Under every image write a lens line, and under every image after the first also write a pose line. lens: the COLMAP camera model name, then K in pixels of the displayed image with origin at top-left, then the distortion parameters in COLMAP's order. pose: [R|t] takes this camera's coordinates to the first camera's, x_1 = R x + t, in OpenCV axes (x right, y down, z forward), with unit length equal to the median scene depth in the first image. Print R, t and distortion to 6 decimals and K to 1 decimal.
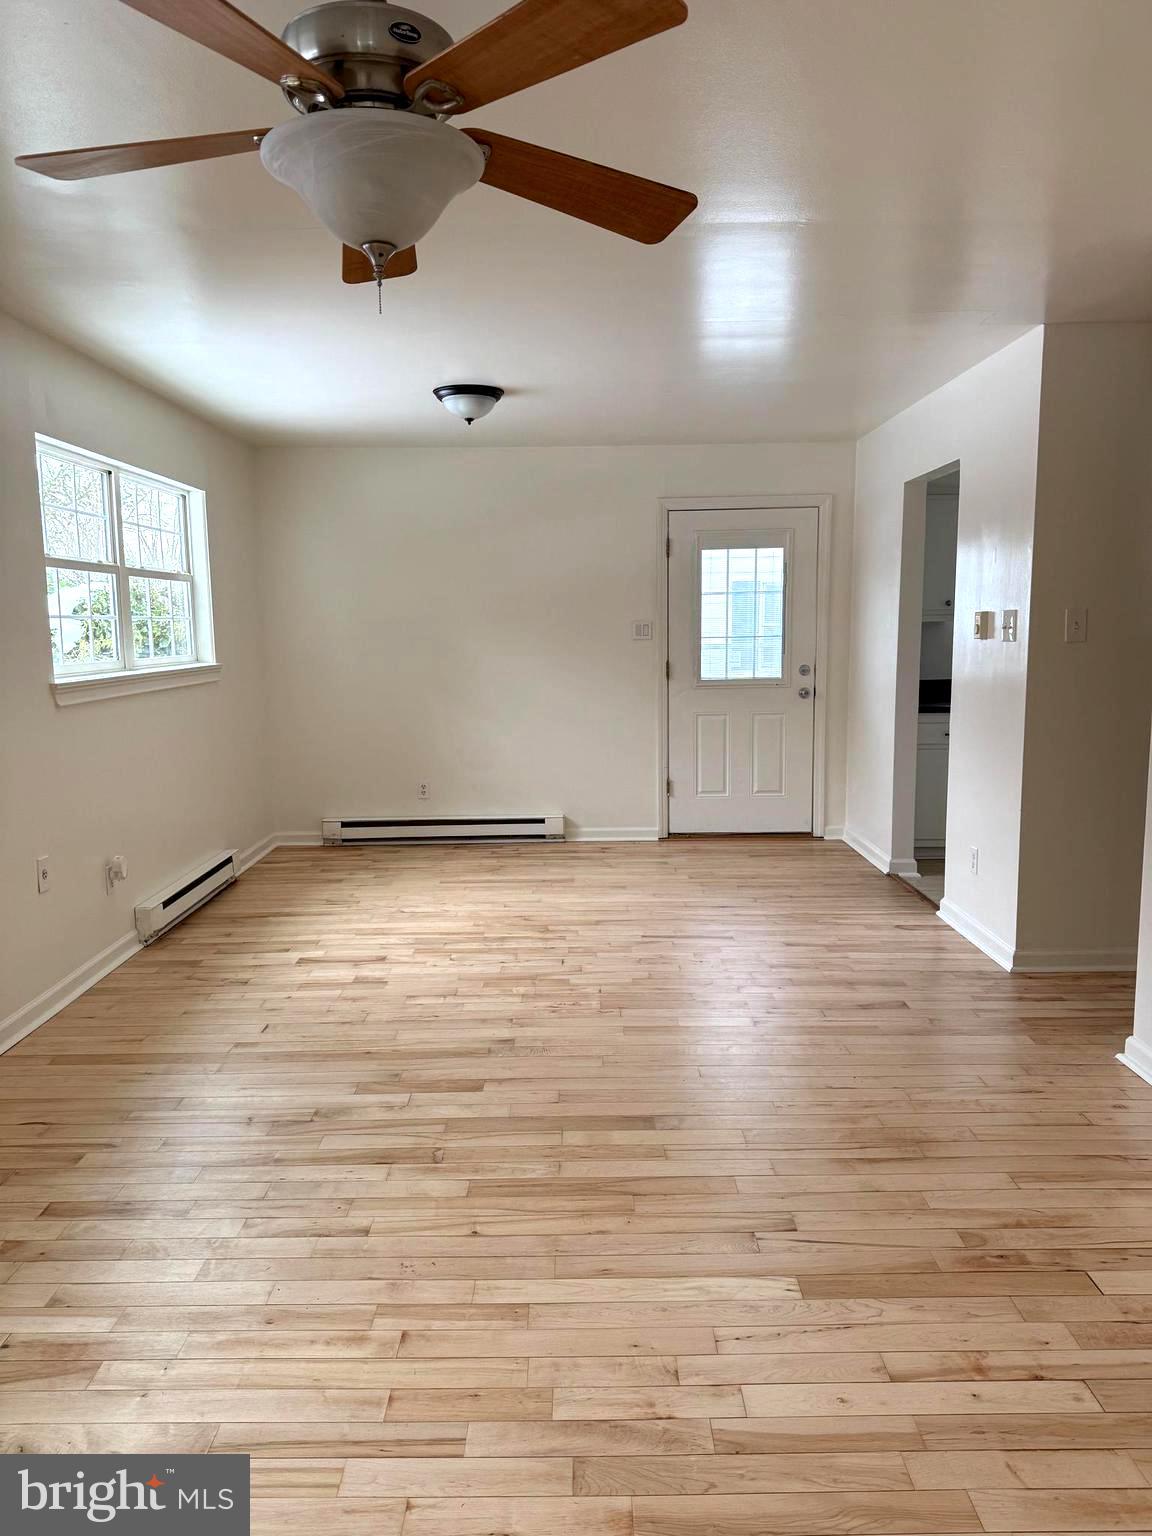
lens RADIAL K [[1084.0, 0, 574.3], [0, 1084.0, 769.8], [0, 0, 1]] dist [0.008622, -0.003123]
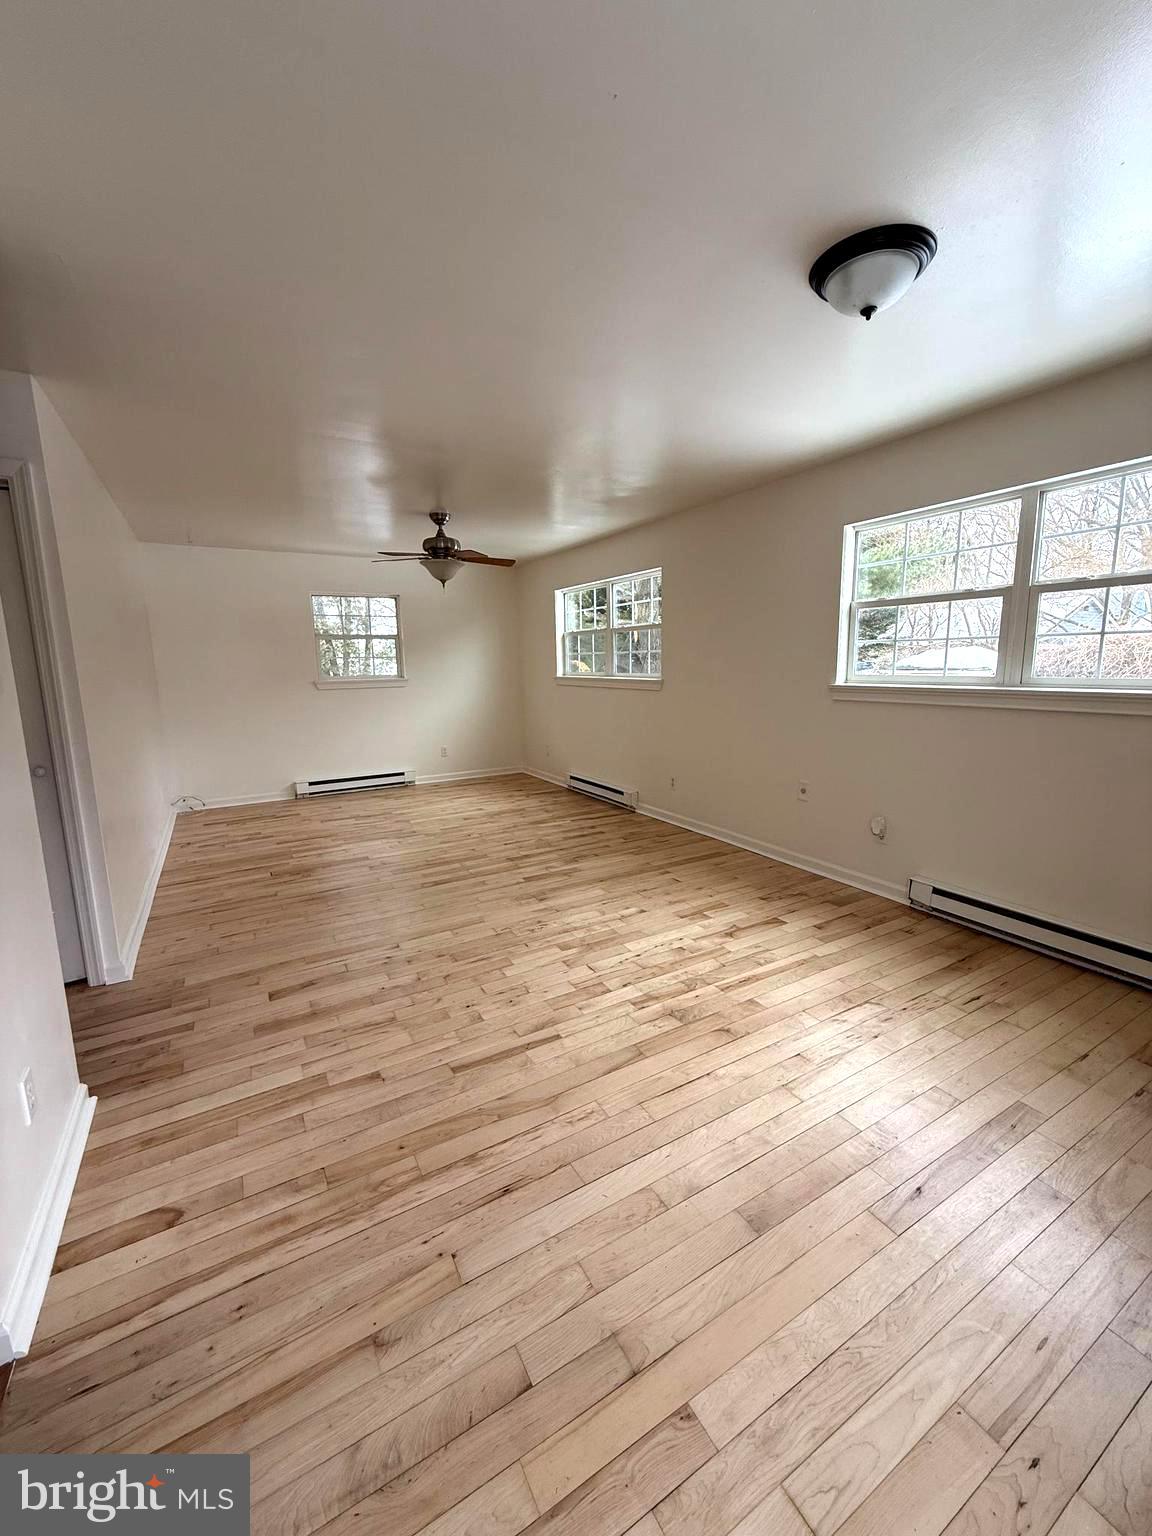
lens RADIAL K [[615.6, 0, 580.0], [0, 615.6, 765.3], [0, 0, 1]] dist [-0.001194, 0.000100]
pose [[-0.864831, 0.111943, -0.489425, 0.306897], [-0.038335, 0.957257, 0.286685, -0.212712], [0.500598, 0.266696, -0.823574, 1.604980]]
